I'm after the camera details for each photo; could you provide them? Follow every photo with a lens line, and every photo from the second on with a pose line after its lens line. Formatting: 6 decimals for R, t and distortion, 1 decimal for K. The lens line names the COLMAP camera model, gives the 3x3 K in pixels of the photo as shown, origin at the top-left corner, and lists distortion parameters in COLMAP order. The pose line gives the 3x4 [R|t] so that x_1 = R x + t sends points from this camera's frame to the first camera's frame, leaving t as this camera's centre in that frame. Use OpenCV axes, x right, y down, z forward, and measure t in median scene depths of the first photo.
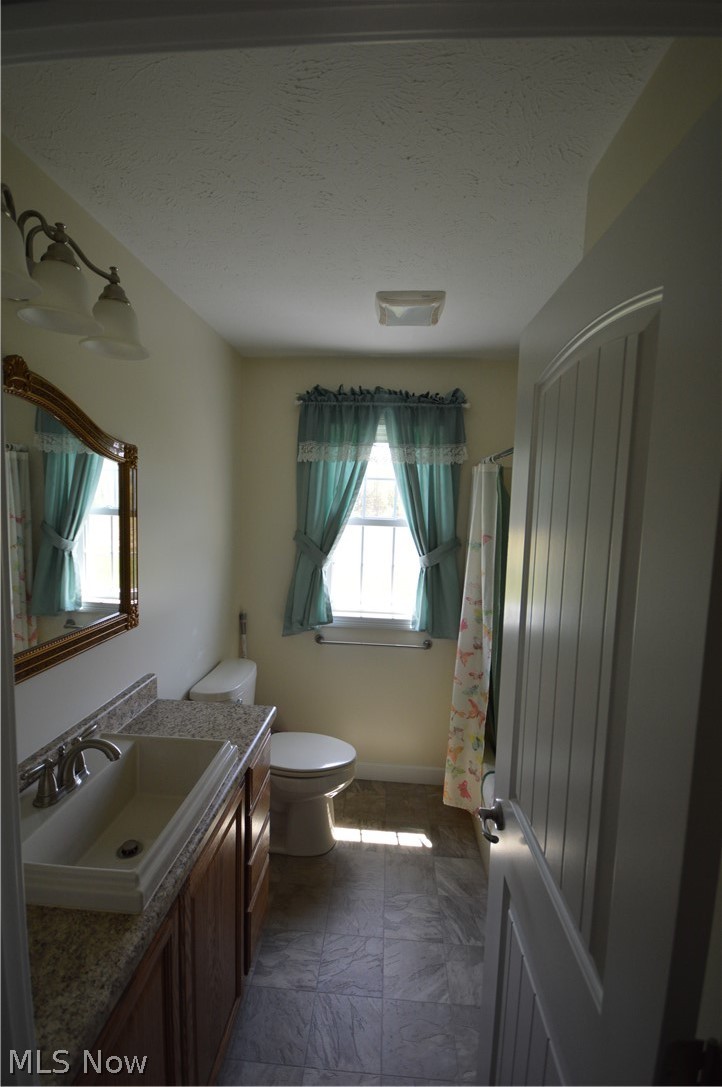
lens RADIAL K [[487.6, 0, 359.5], [0, 487.6, 545.6], [0, 0, 1]] dist [0.007122, -0.000404]
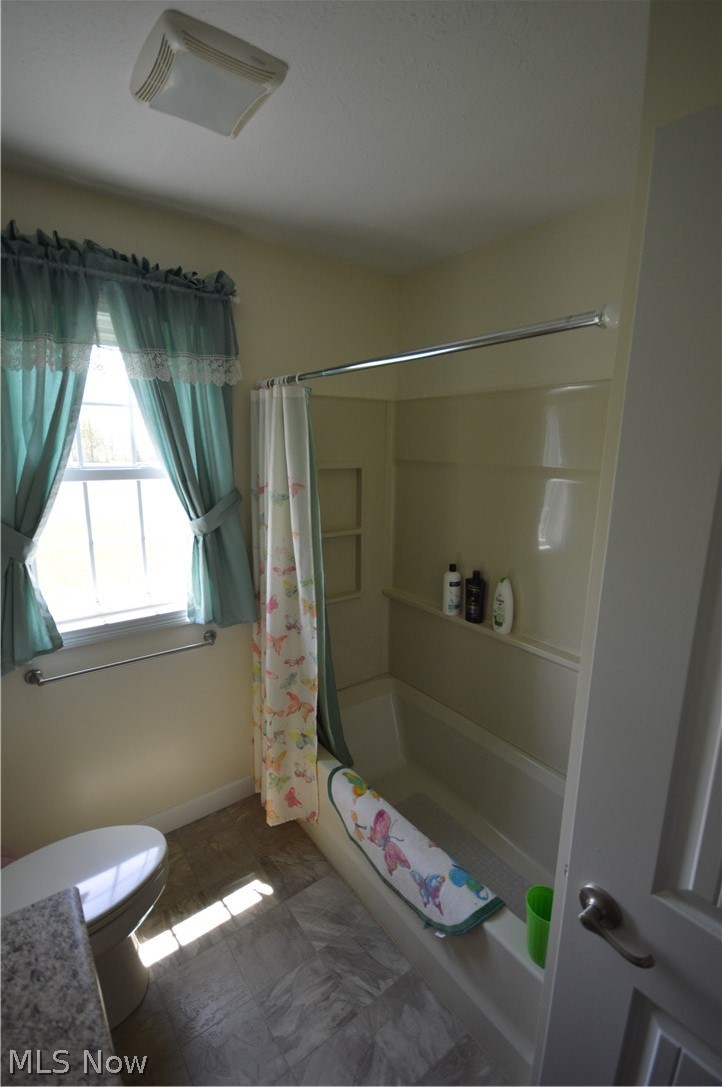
lens RADIAL K [[487.6, 0, 358.5], [0, 487.6, 545.0], [0, 0, 1]] dist [0.007122, -0.000404]
pose [[0.758799, -0.155266, 0.632548, -0.146323], [0.074563, 0.985494, 0.152456, -0.032592], [-0.647043, -0.068519, 0.759368, 0.325603]]
